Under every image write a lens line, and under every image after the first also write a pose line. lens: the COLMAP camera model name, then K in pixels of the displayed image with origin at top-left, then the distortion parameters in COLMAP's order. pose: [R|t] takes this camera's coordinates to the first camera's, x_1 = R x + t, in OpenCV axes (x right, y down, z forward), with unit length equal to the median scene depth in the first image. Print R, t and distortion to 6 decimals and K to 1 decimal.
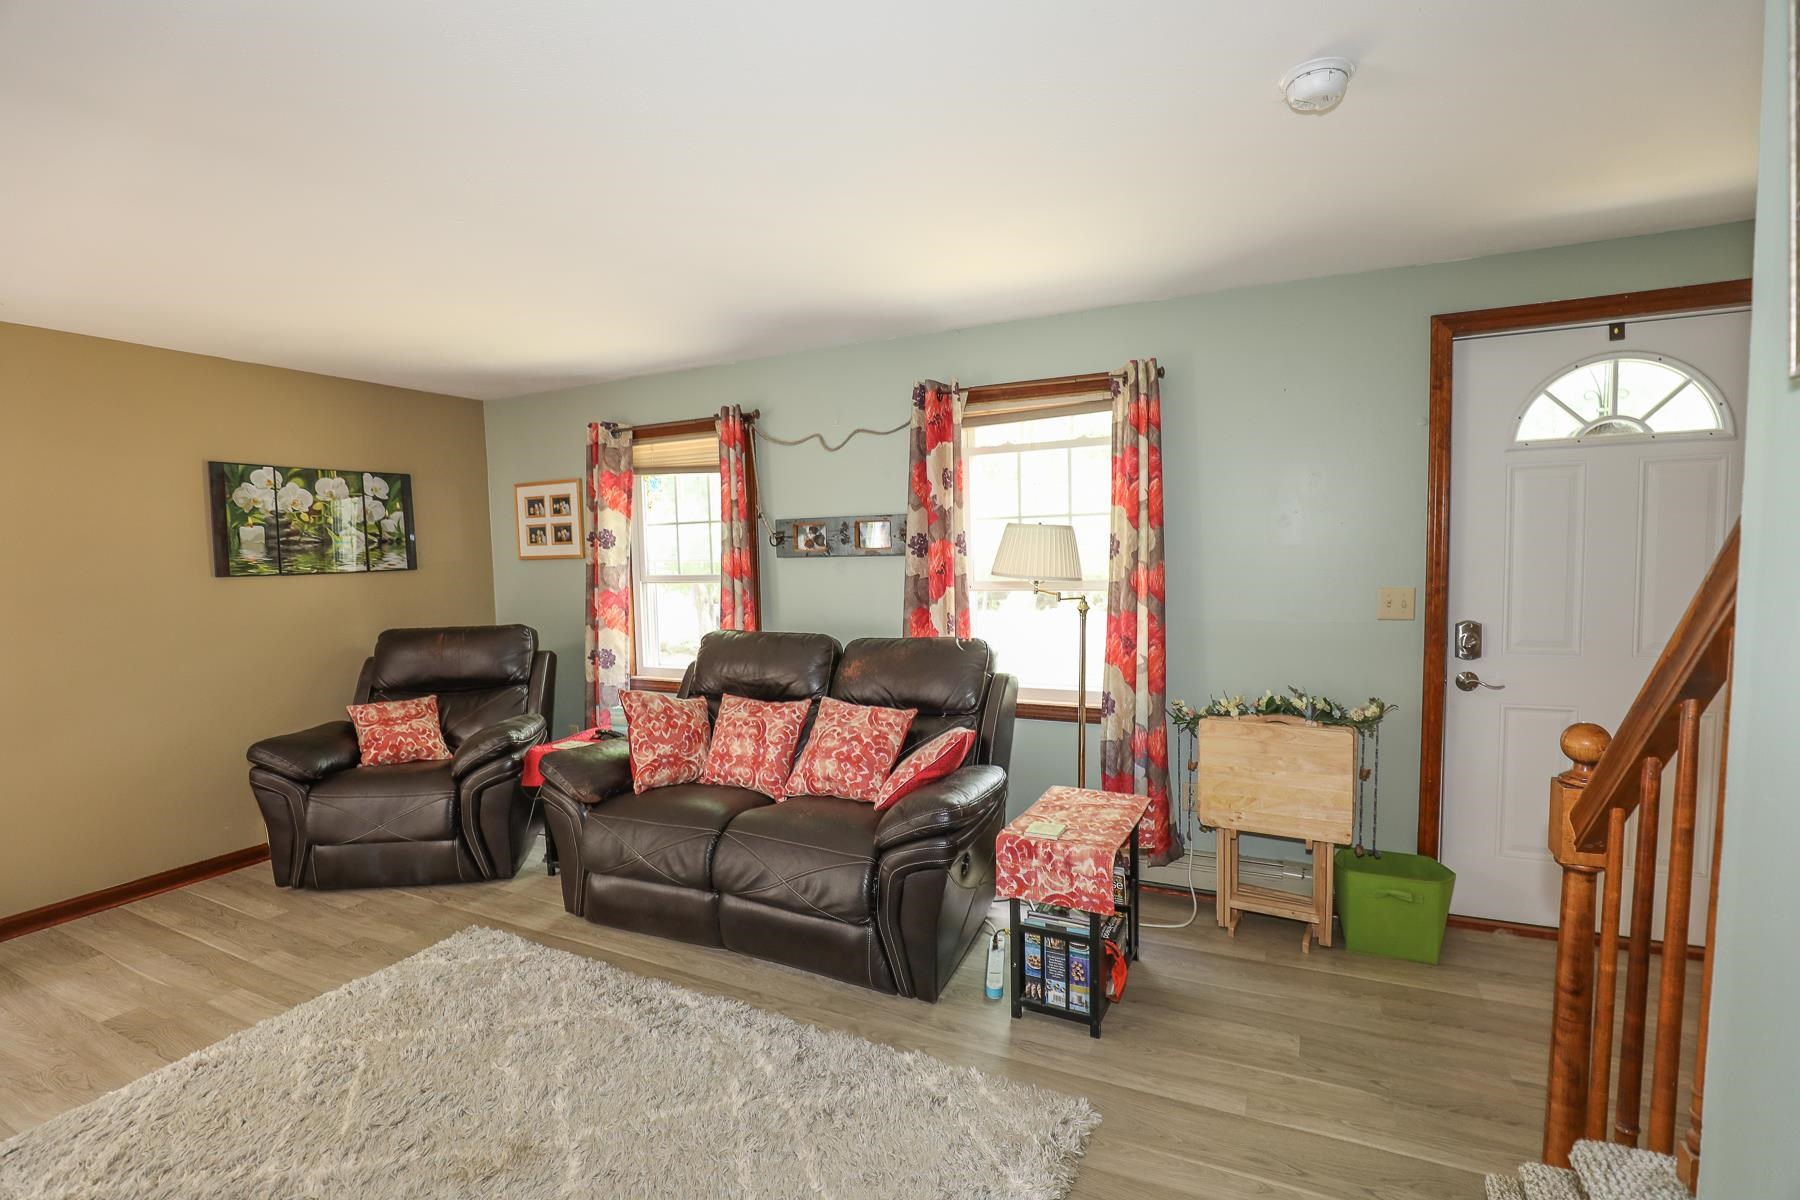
lens RADIAL K [[821.7, 0, 912.0], [0, 821.7, 613.9], [0, 0, 1]] dist [-0.025556, 0.004620]
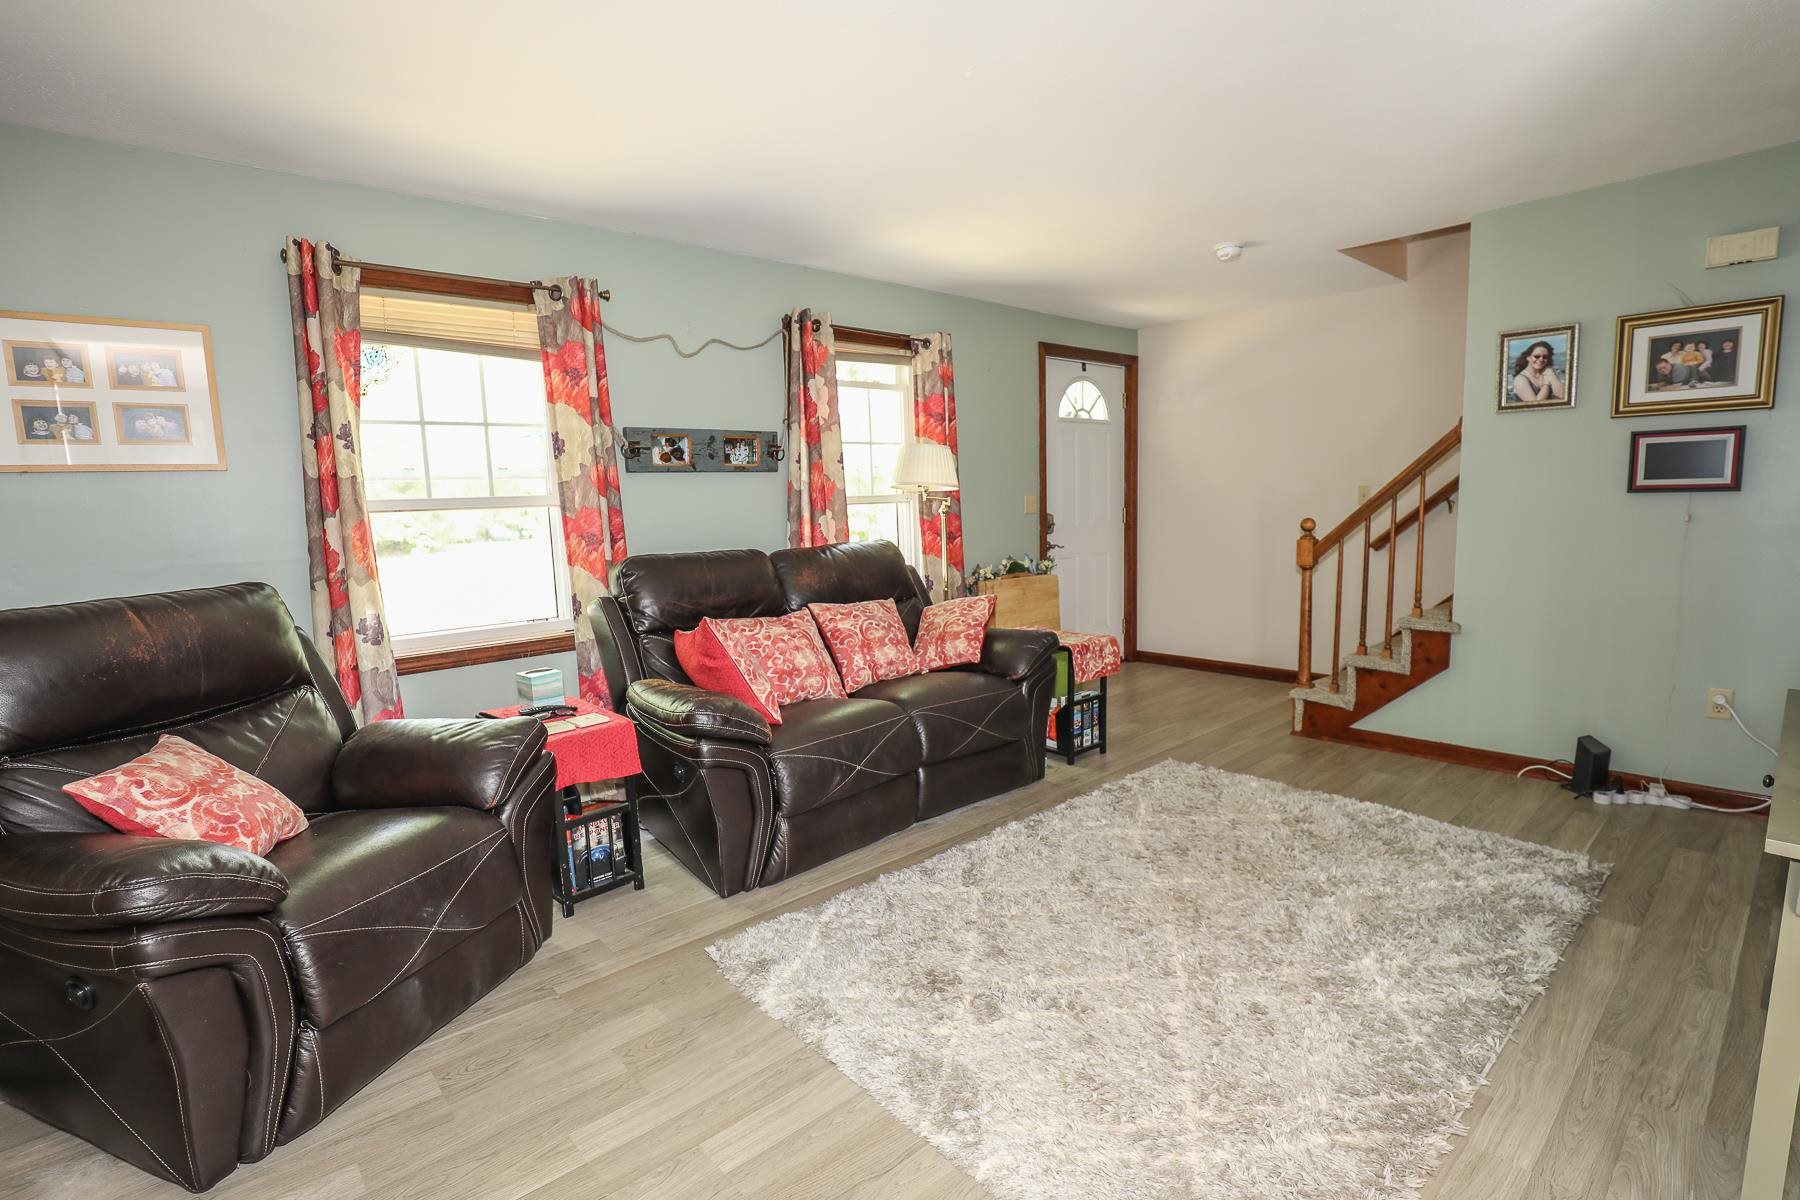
lens RADIAL K [[821.7, 0, 901.4], [0, 821.7, 613.4], [0, 0, 1]] dist [-0.025556, 0.004620]
pose [[0.394966, -0.119745, 0.910858, -1.031292], [0.093803, 0.991544, 0.089677, 0.032867], [-0.913894, 0.050022, 0.402859, 0.494518]]
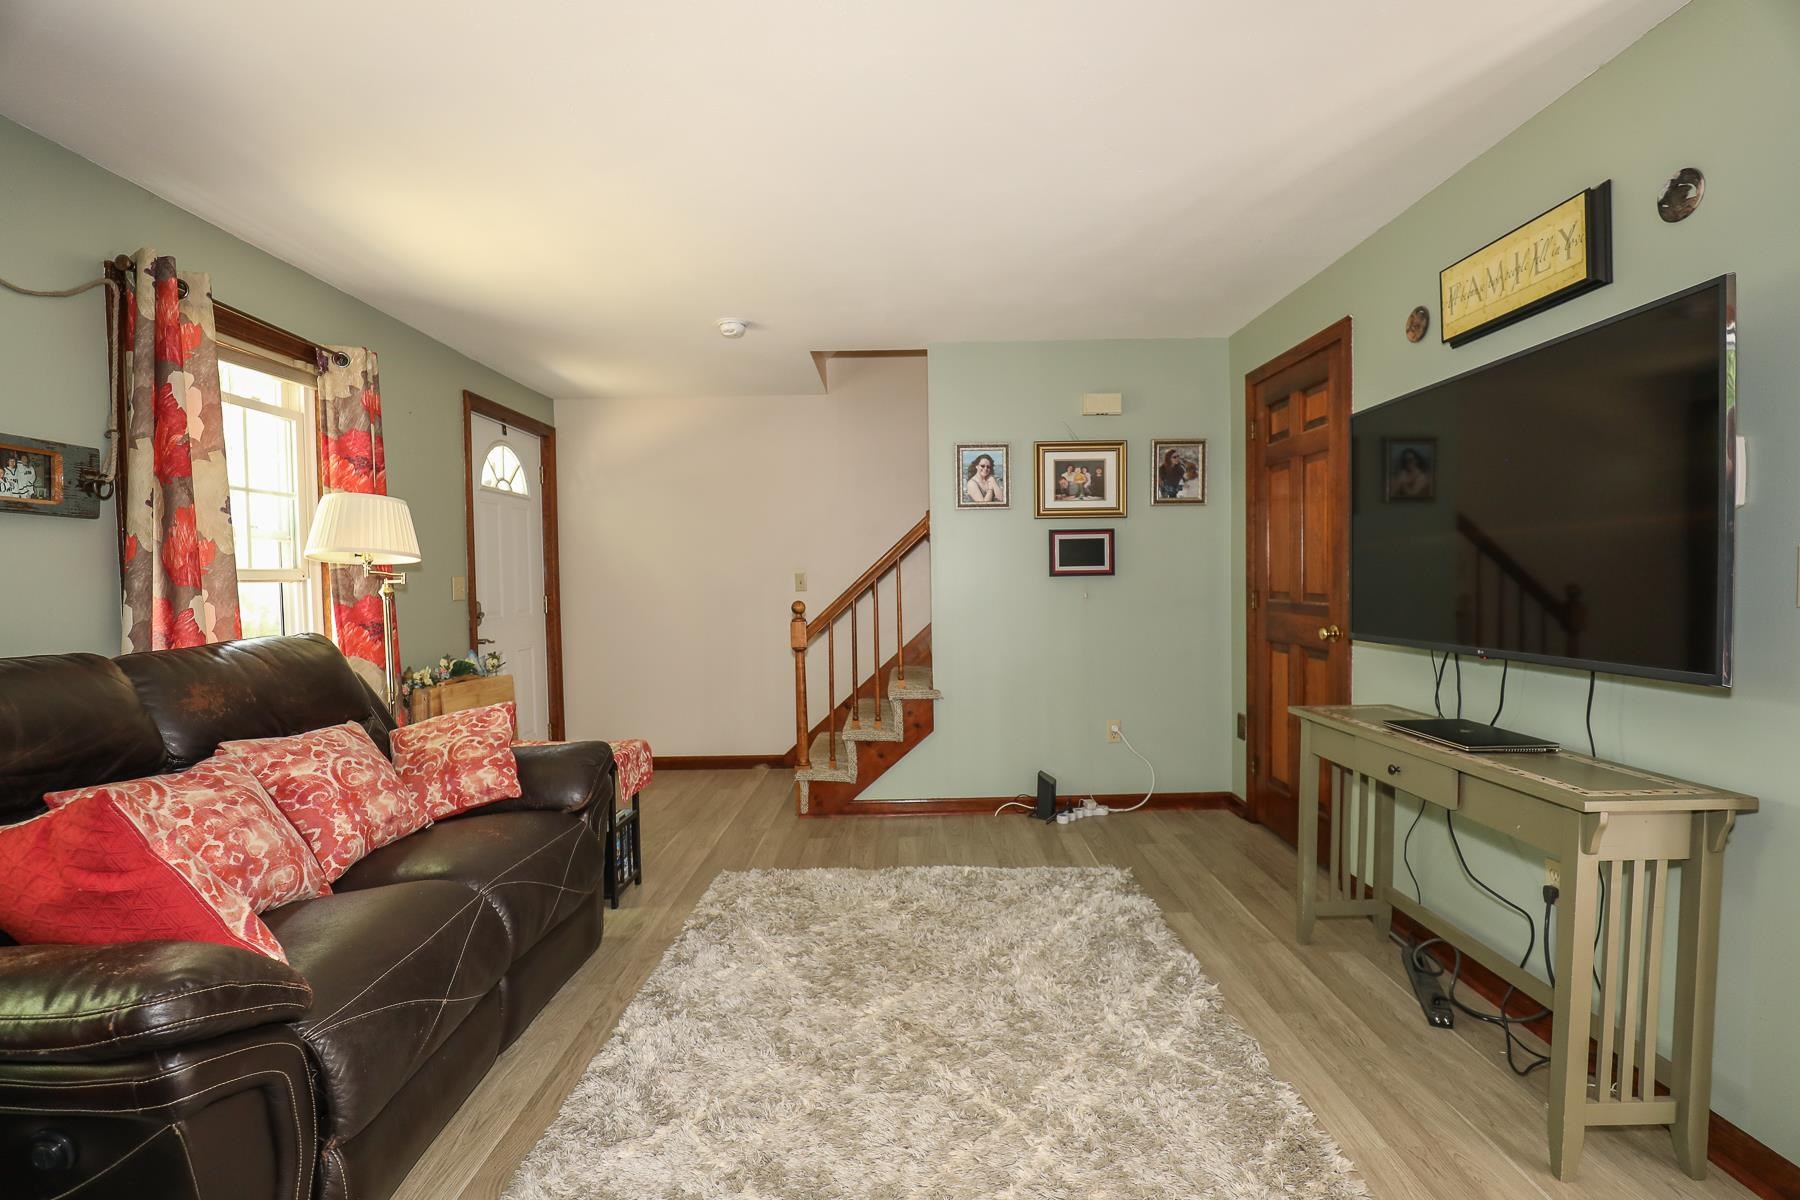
lens RADIAL K [[821.7, 0, 886.4], [0, 821.7, 616.9], [0, 0, 1]] dist [-0.025556, 0.004620]
pose [[-0.400312, -0.012429, 0.916295, -0.863281], [0.096683, 0.993754, 0.055719, 0.025321], [-0.911264, 0.110895, -0.396610, 0.803317]]
